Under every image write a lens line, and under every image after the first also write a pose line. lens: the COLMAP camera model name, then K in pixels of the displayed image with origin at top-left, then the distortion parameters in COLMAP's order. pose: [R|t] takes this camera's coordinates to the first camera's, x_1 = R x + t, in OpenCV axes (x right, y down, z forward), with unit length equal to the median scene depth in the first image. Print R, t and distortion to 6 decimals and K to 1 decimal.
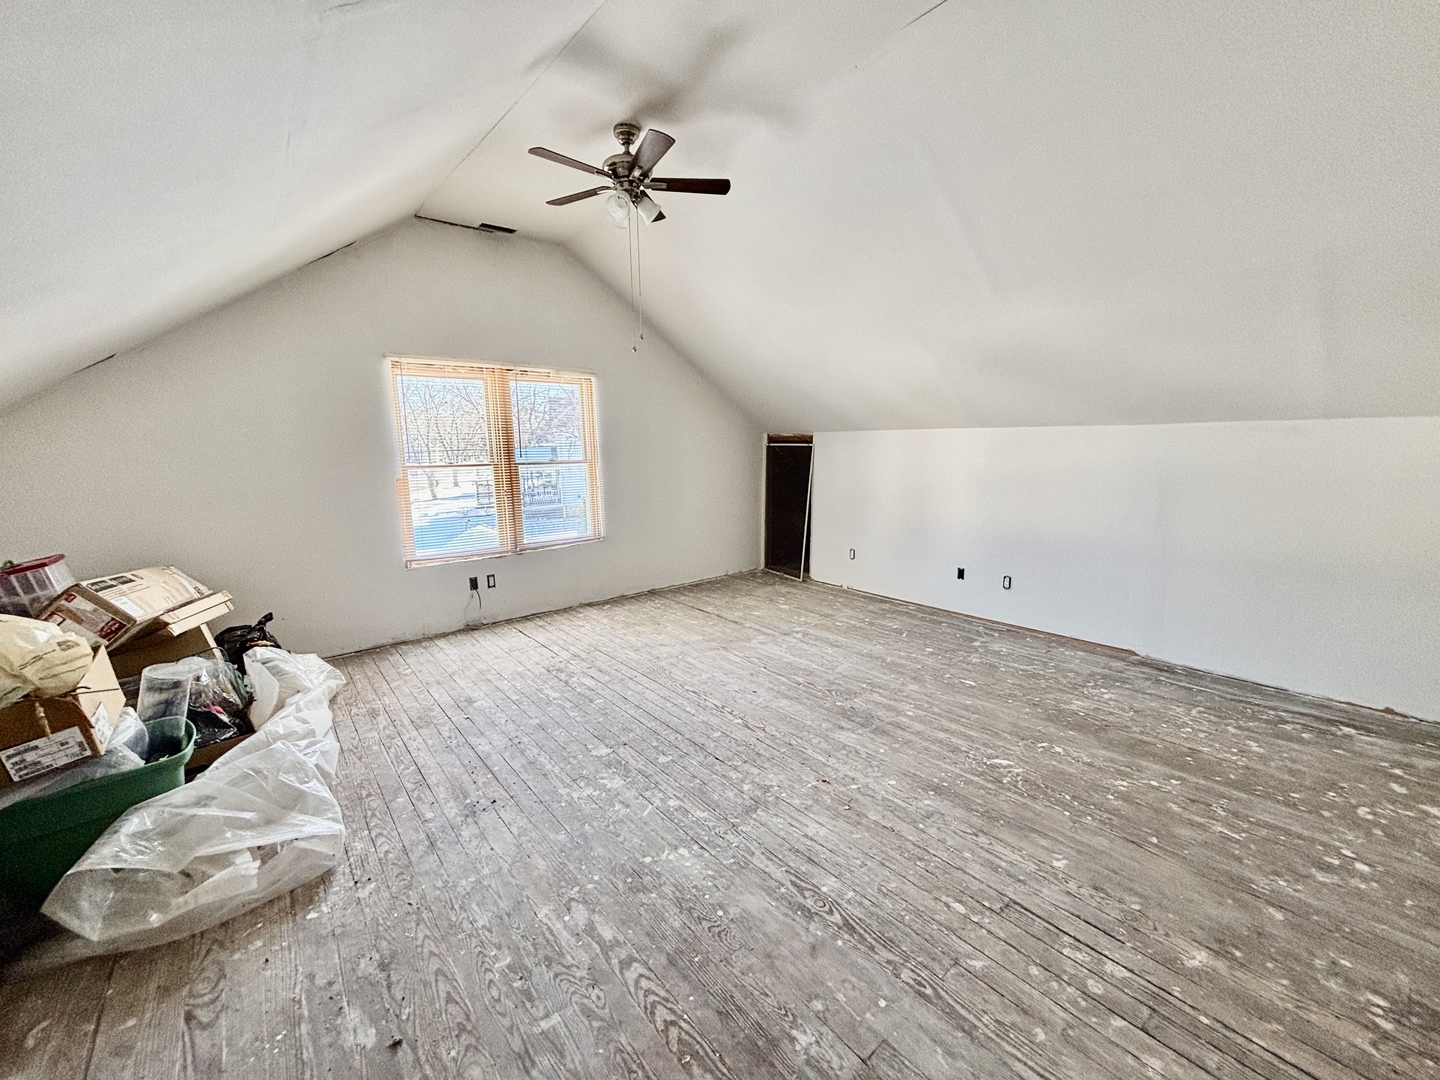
lens RADIAL K [[582.8, 0, 721.4], [0, 582.8, 539.8], [0, 0, 1]] dist [0.000565, -0.000421]
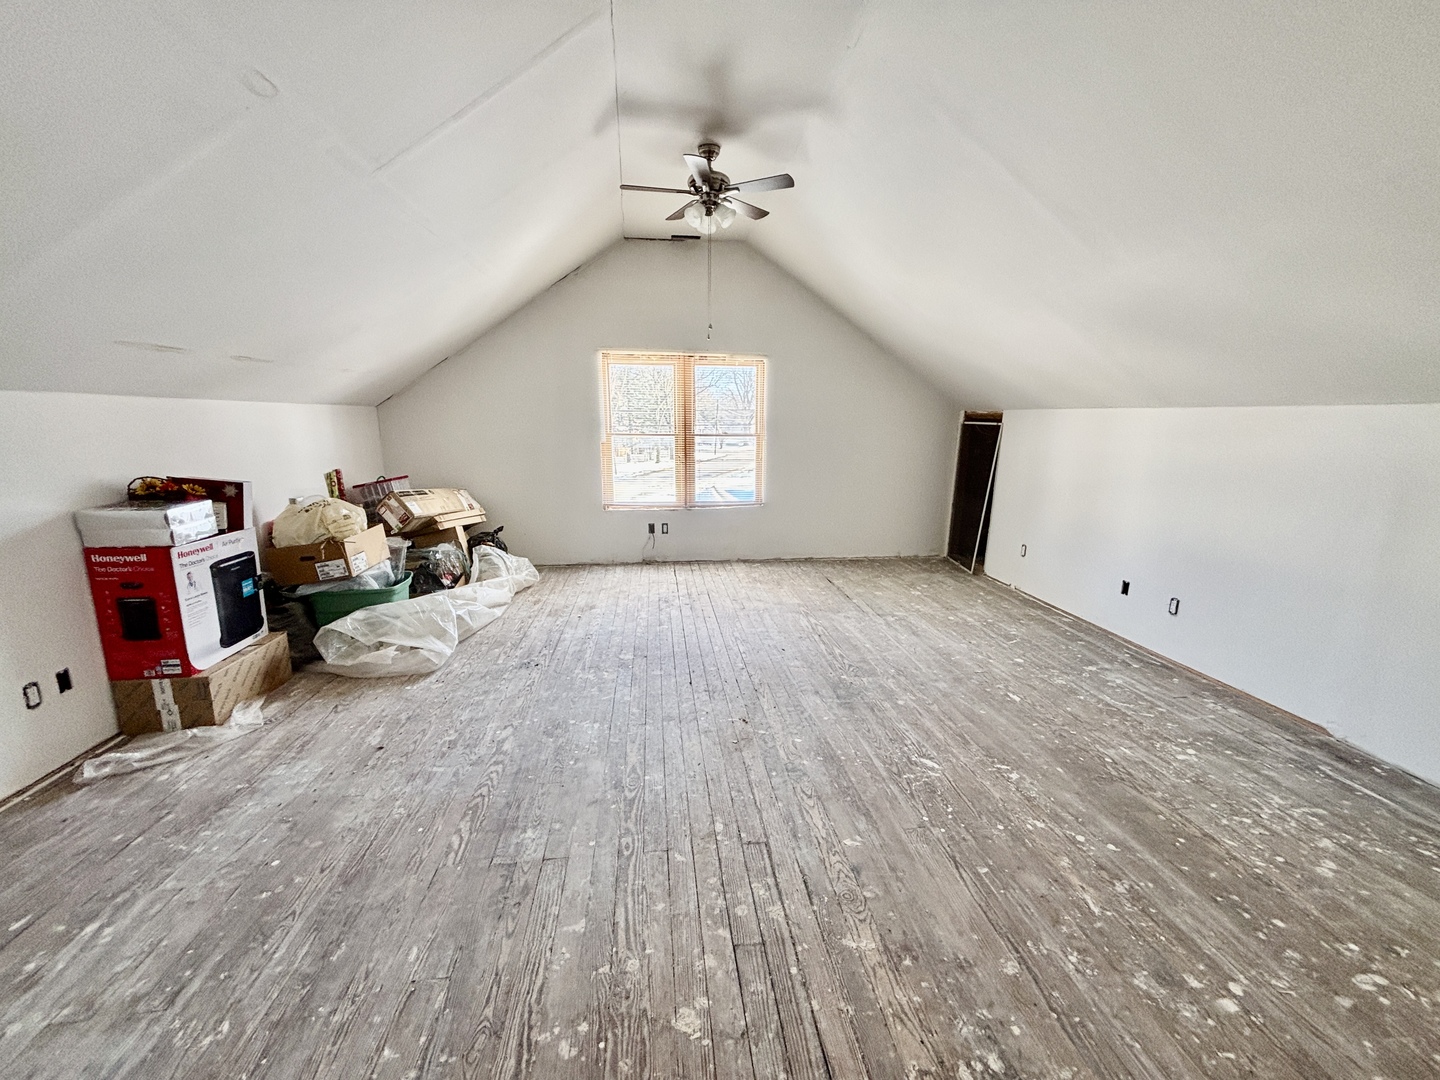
lens RADIAL K [[585.4, 0, 720.0], [0, 585.4, 540.0], [0, 0, 1]] dist [-0.000675, 0.000404]
pose [[0.840395, 0.128813, -0.526444, 0.439367], [-0.108310, 0.991668, 0.069744, -0.005281], [0.531041, -0.001593, 0.847345, 0.010168]]
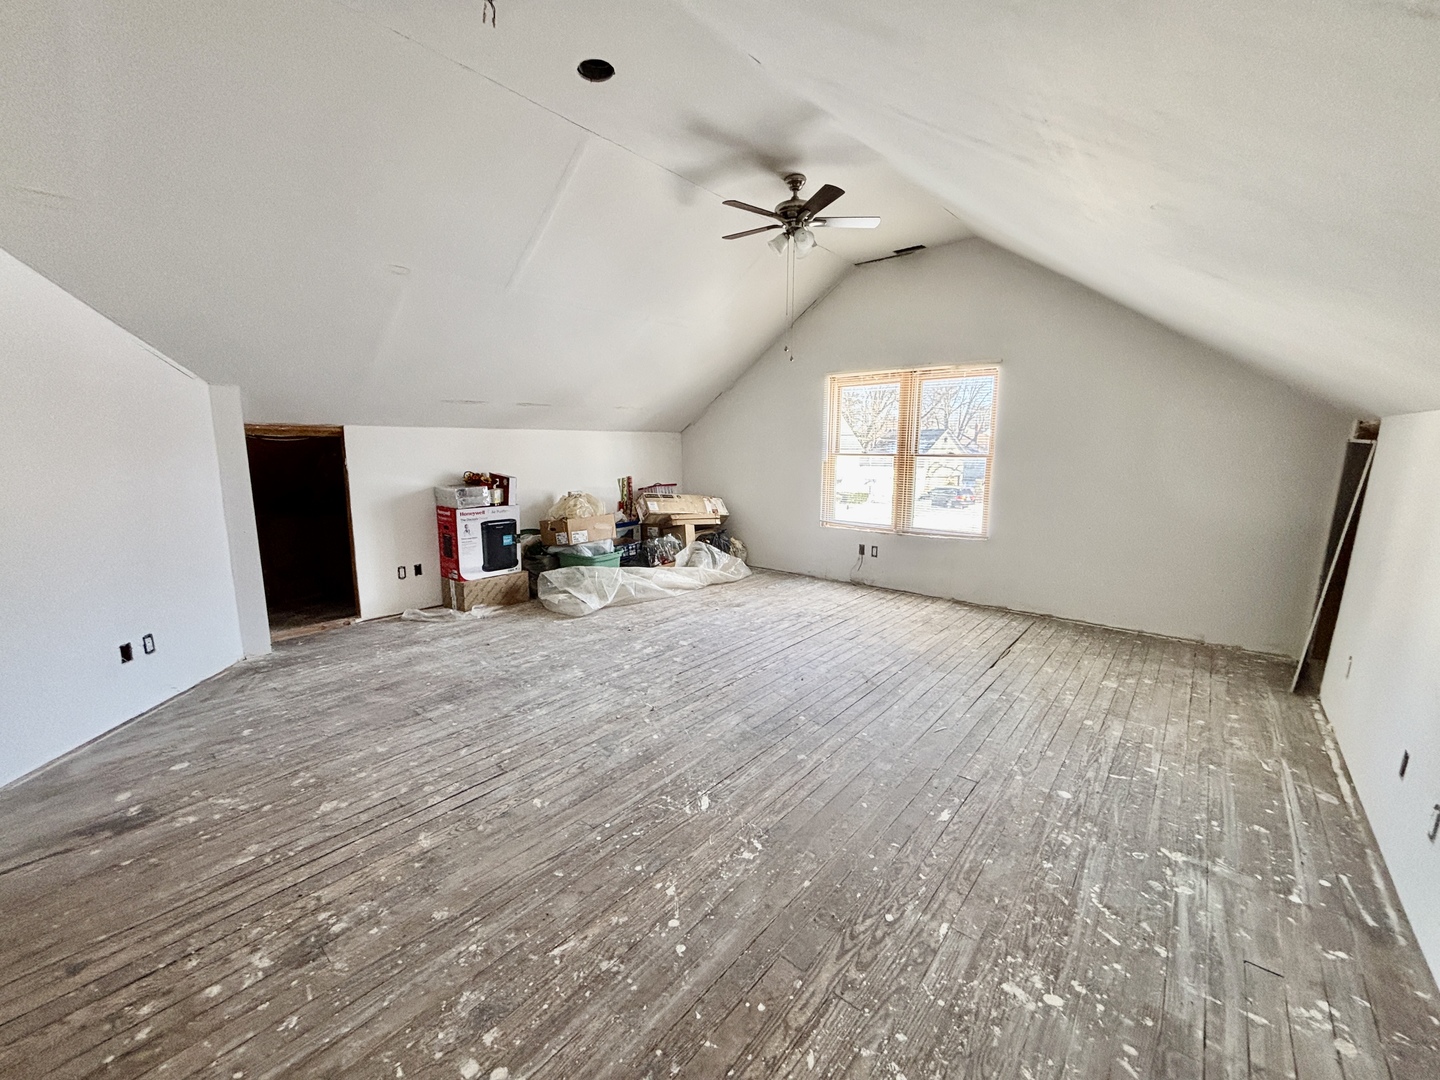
lens RADIAL K [[582.1, 0, 714.7], [0, 582.1, 540.8], [0, 0, 1]] dist [-0.000646, -0.000058]
pose [[0.169928, 0.179776, -0.968920, 0.854792], [-0.166156, 0.974369, 0.151647, -0.094097], [0.971348, 0.135222, 0.195444, 0.535613]]
